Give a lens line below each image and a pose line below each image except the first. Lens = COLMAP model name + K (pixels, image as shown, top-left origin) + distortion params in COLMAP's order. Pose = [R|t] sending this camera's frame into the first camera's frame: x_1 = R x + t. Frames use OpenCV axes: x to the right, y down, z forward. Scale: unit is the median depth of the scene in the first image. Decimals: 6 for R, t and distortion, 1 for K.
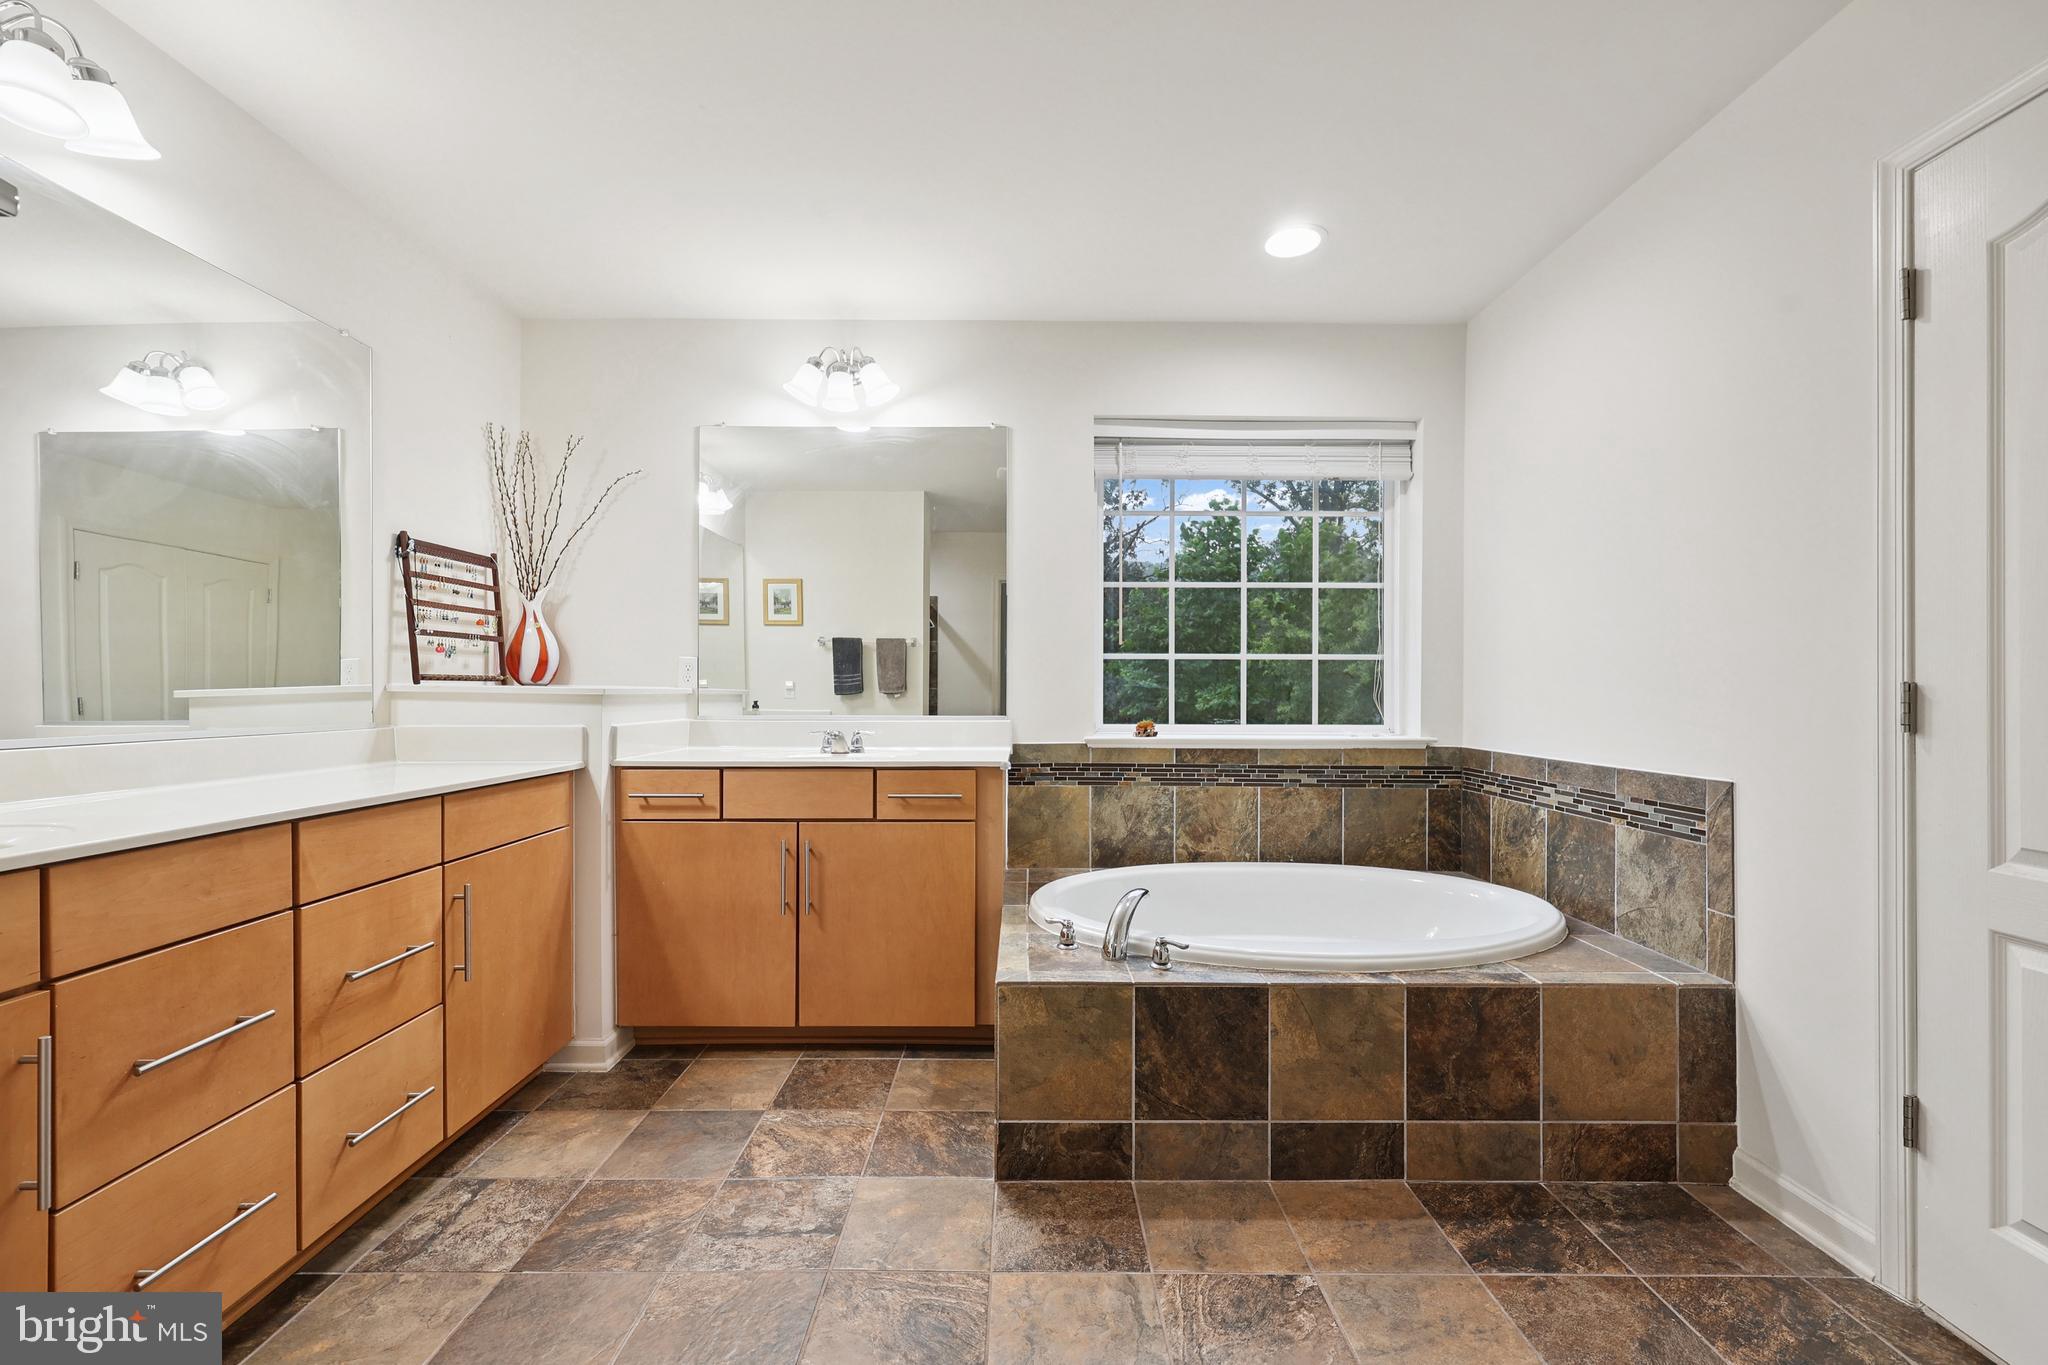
lens RADIAL K [[850.6, 0, 1022.5], [0, 850.6, 688.6], [0, 0, 1]] dist [0.003776, 0.000191]
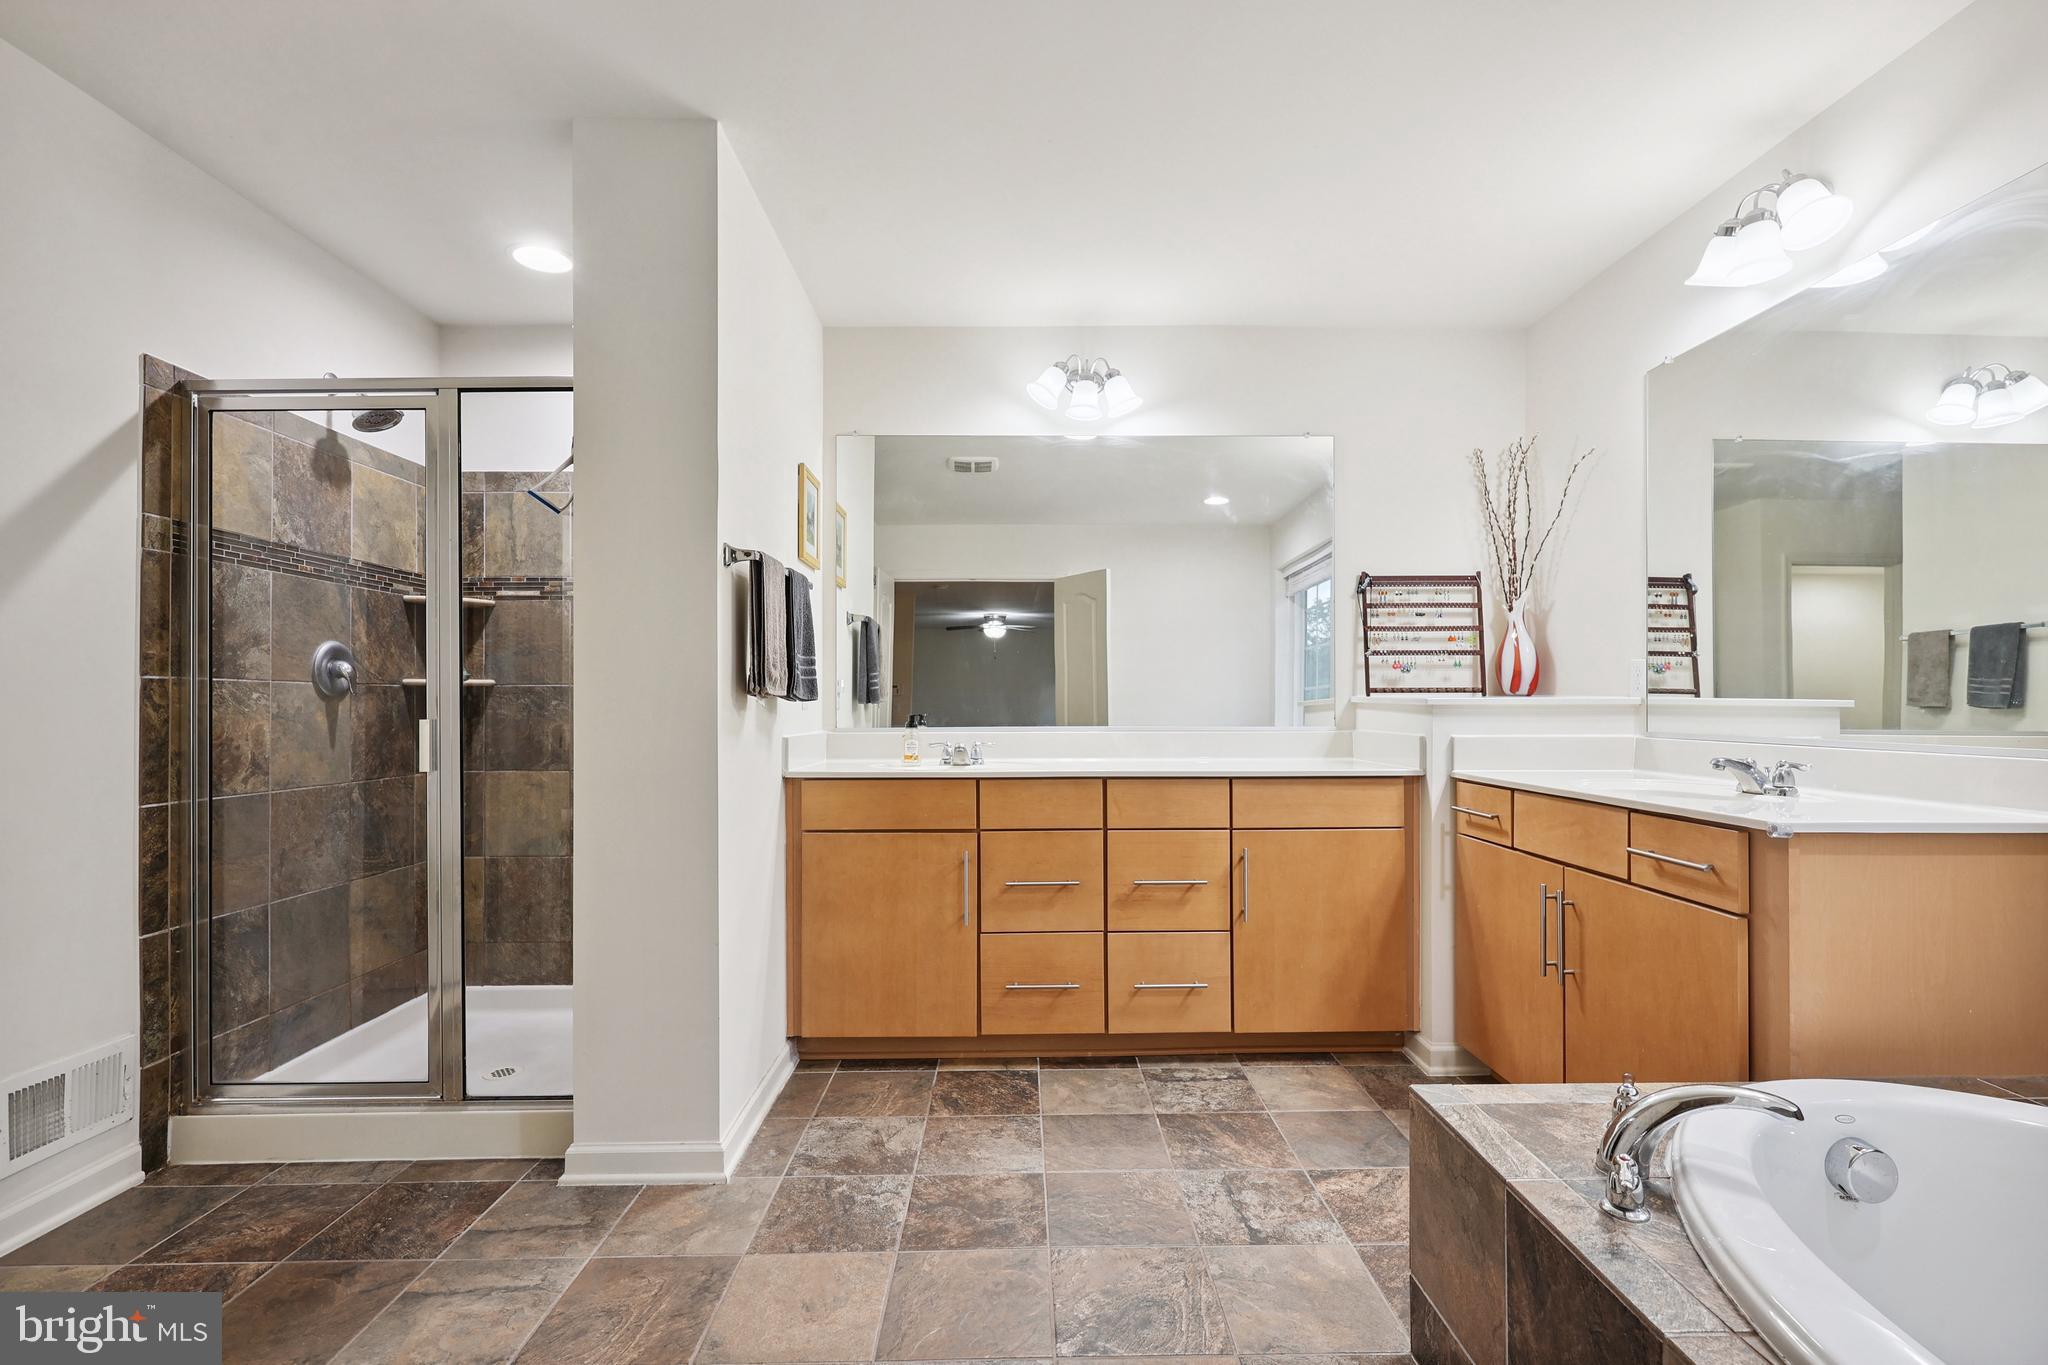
lens RADIAL K [[919.1, 0, 1025.4], [0, 919.1, 696.0], [0, 0, 1]] dist [-0.001477, 0.000106]
pose [[0.014487, -0.009639, -0.999849, 0.597836], [0.003107, 0.999949, -0.009595, 0.005585], [0.999890, -0.002968, 0.014516, 0.499330]]
